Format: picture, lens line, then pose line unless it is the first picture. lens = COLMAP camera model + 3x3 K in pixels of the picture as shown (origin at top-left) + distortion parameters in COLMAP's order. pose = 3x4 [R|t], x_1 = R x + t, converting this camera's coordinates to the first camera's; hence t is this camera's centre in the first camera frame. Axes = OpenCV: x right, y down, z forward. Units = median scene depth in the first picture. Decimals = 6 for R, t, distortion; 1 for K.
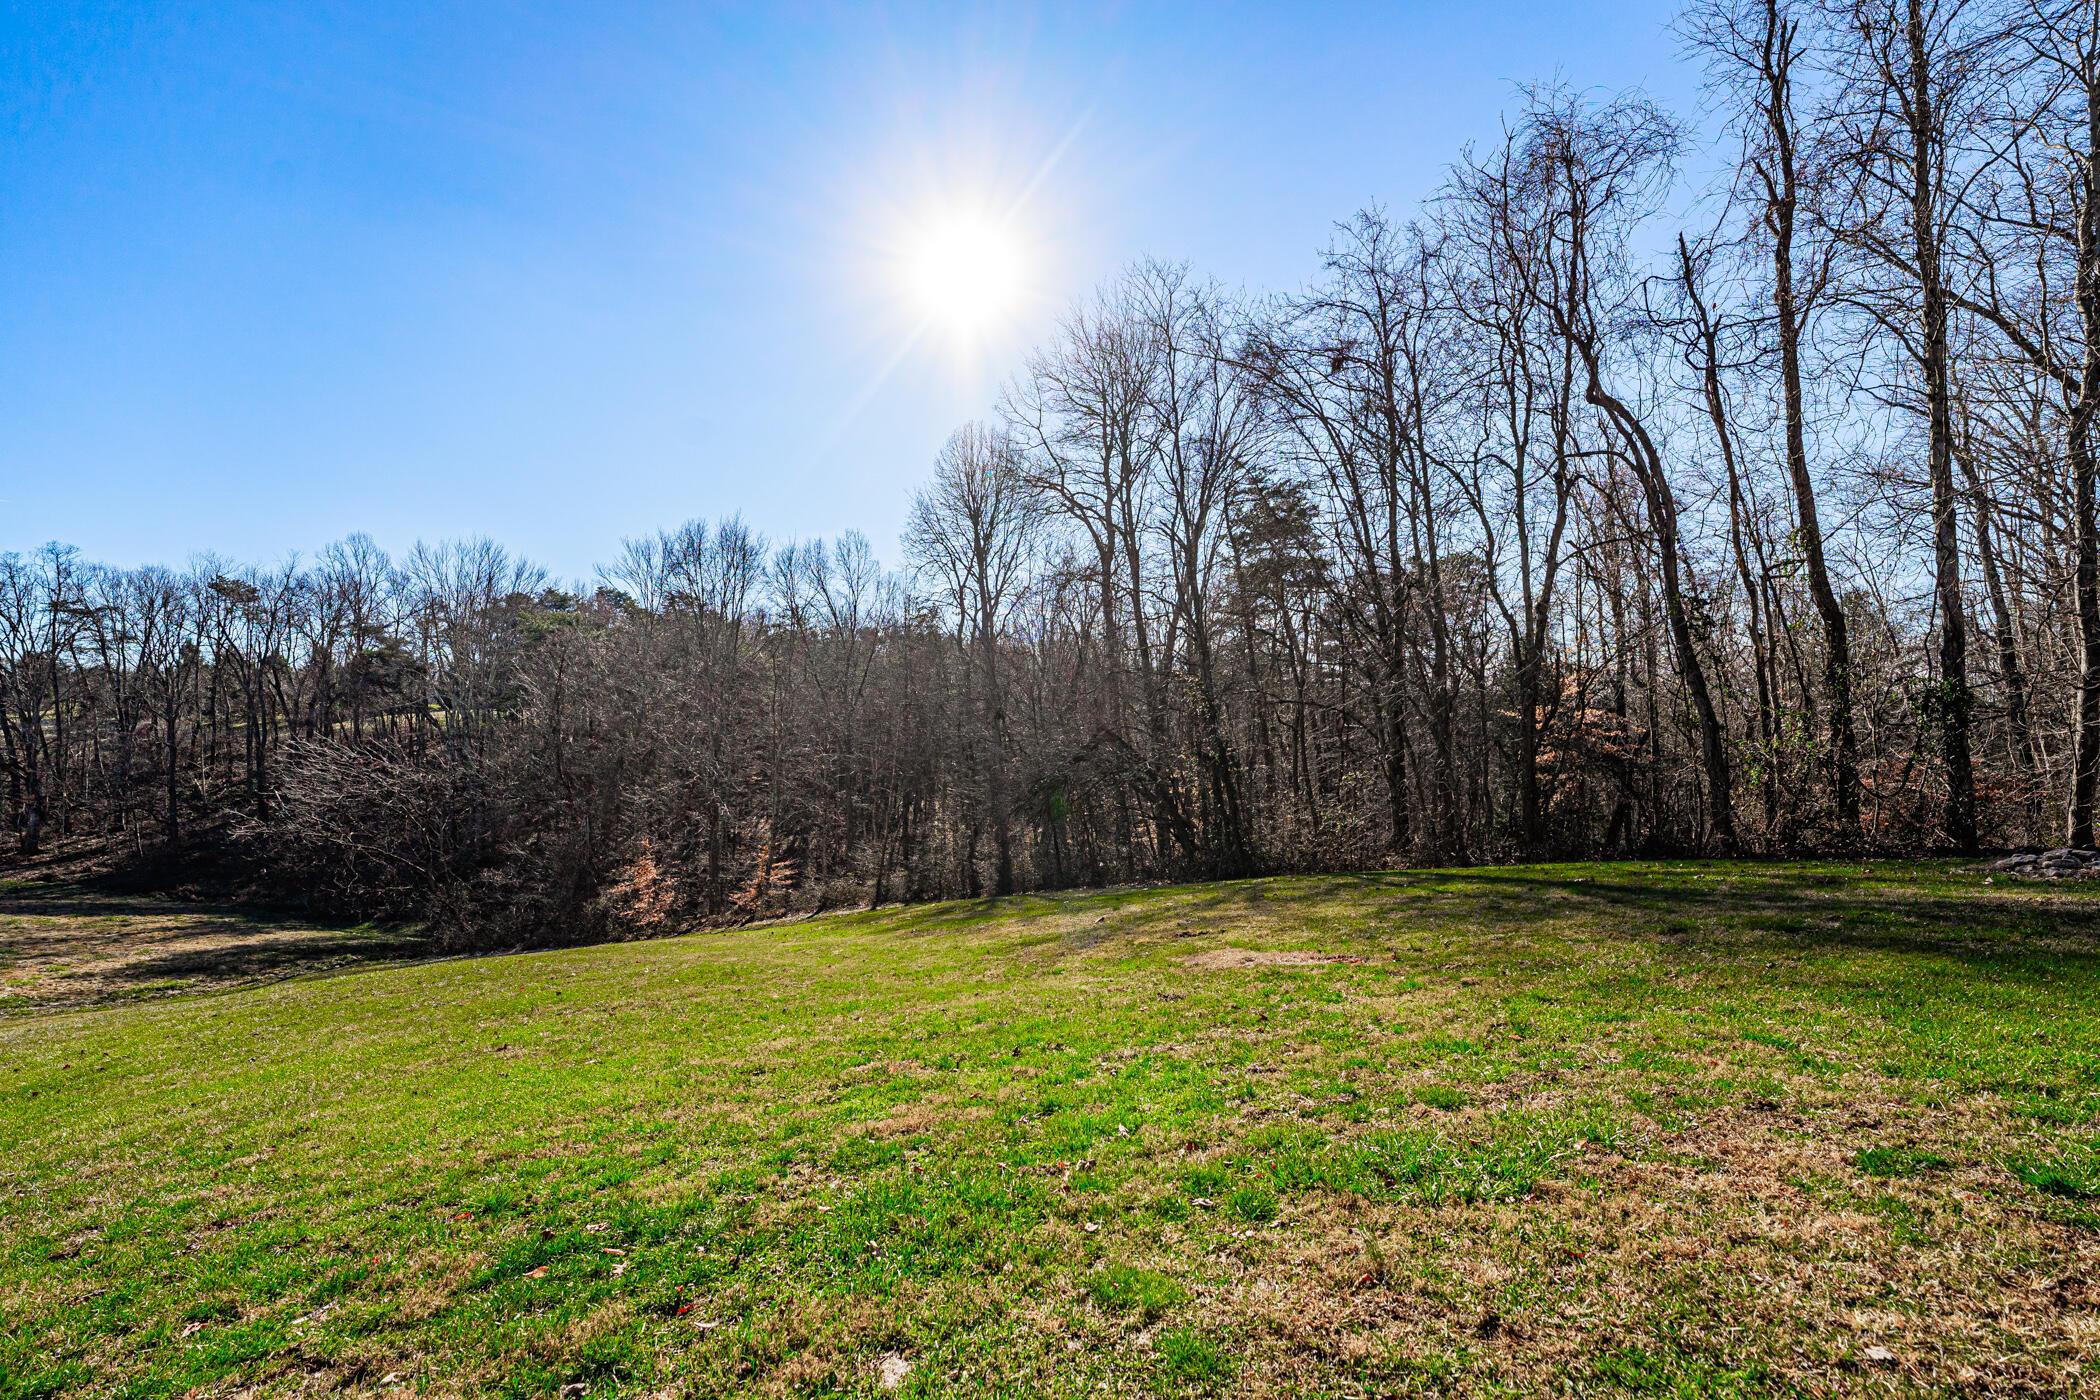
lens RADIAL K [[860.7, 0, 1043.6], [0, 860.7, 695.9], [0, 0, 1]] dist [-0.016603, 0.000061]
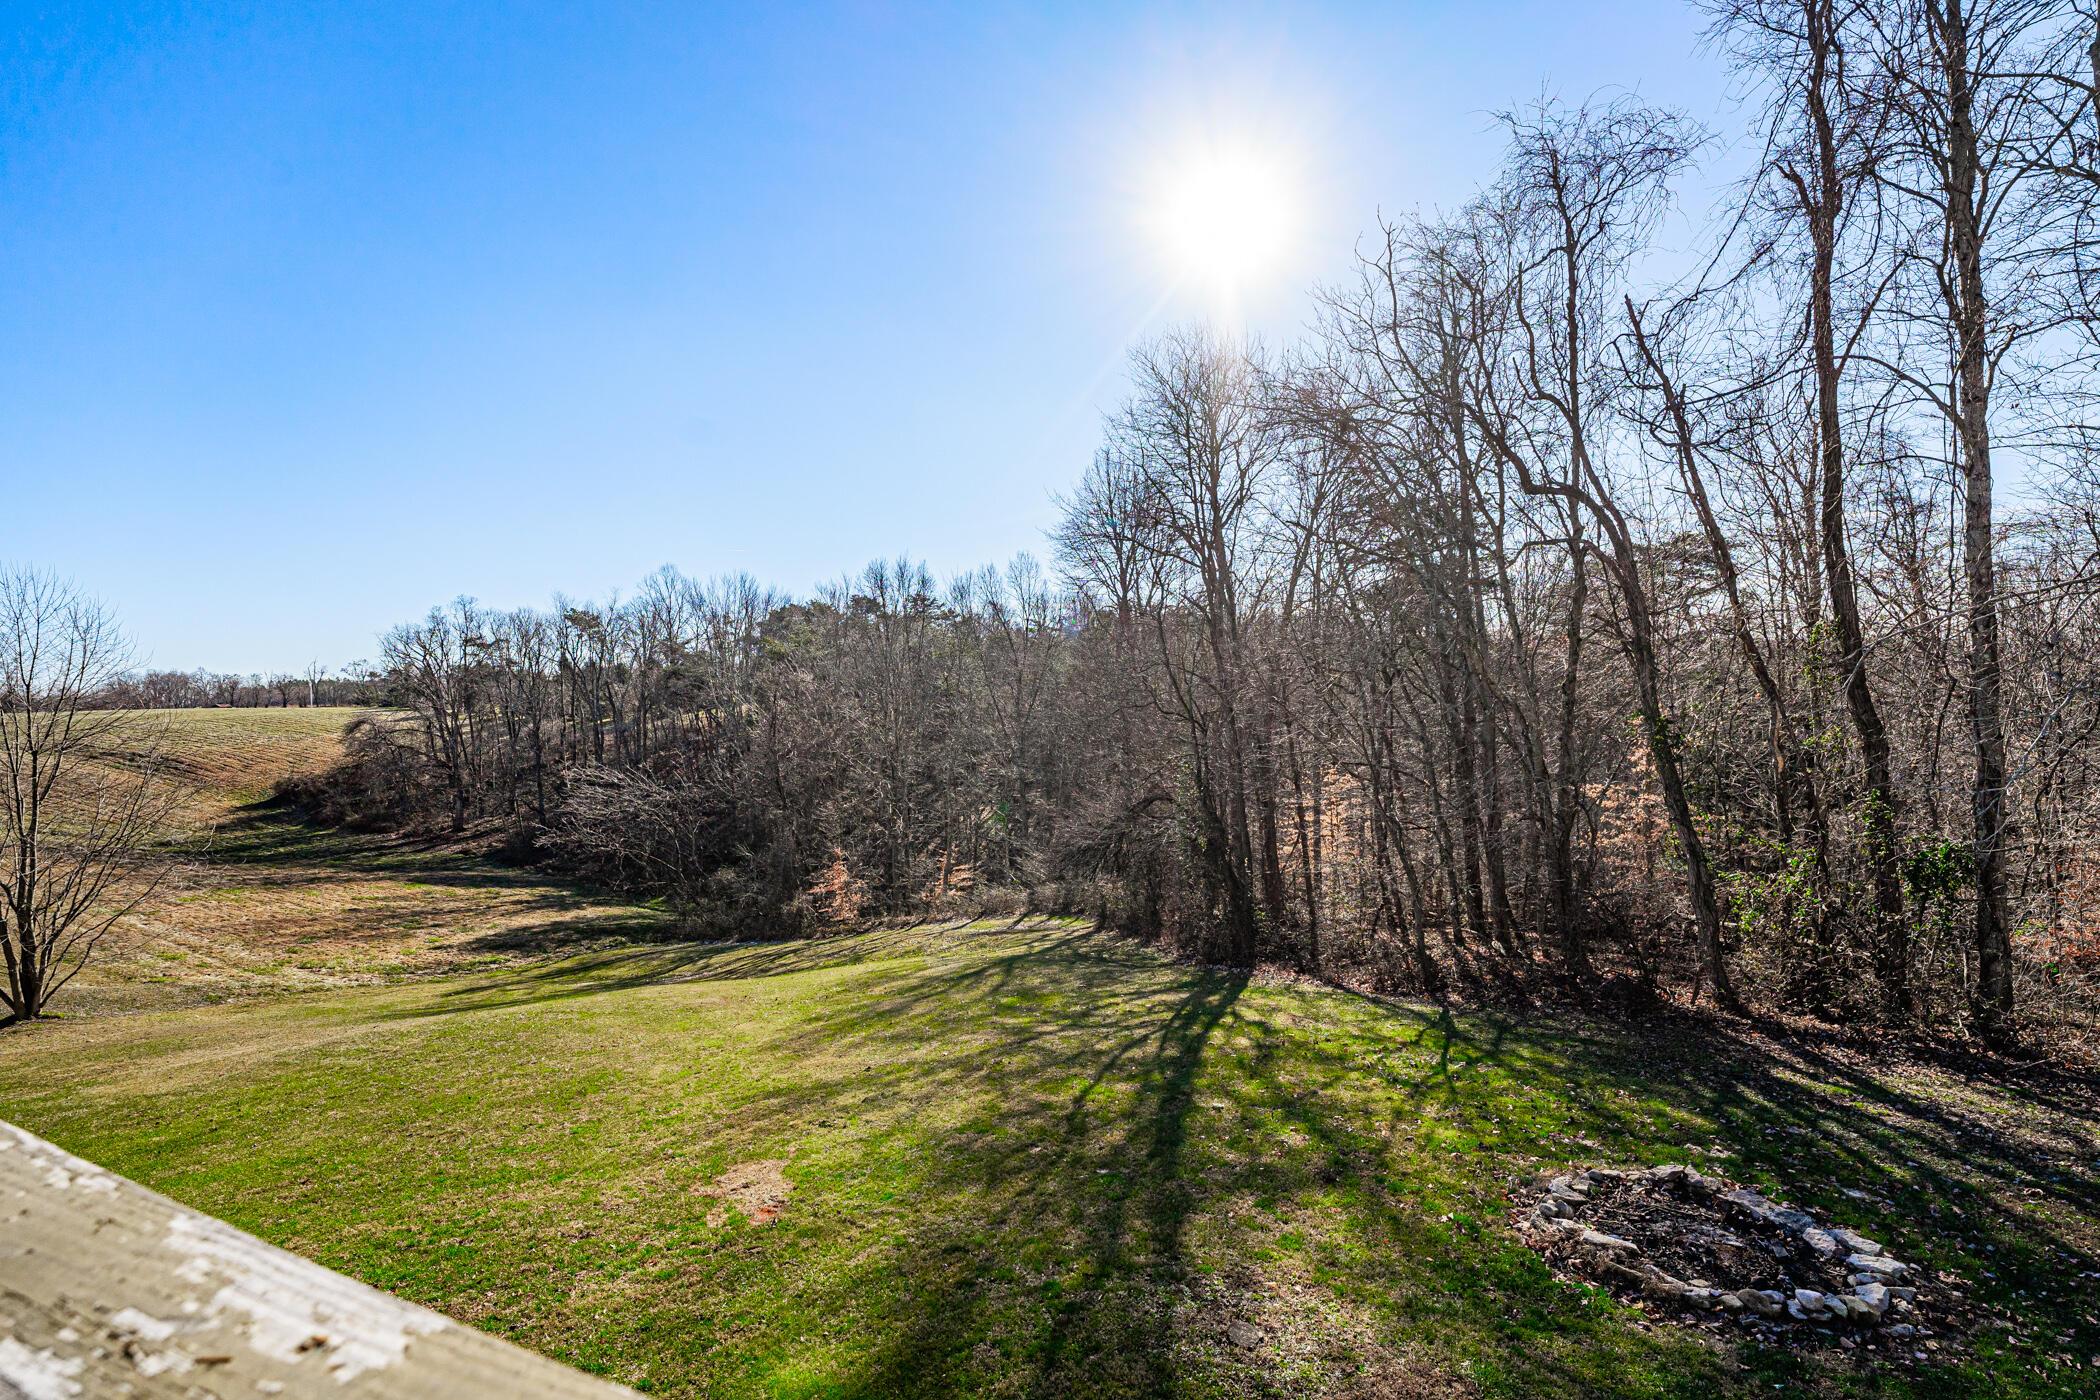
lens RADIAL K [[860.7, 0, 1045.6], [0, 860.7, 698.1], [0, 0, 1]] dist [-0.016603, 0.000061]
pose [[0.952741, -0.019760, -0.303140, 0.145683], [0.032348, 0.998808, 0.036562, -0.061688], [0.302057, -0.044640, 0.952244, -0.005057]]
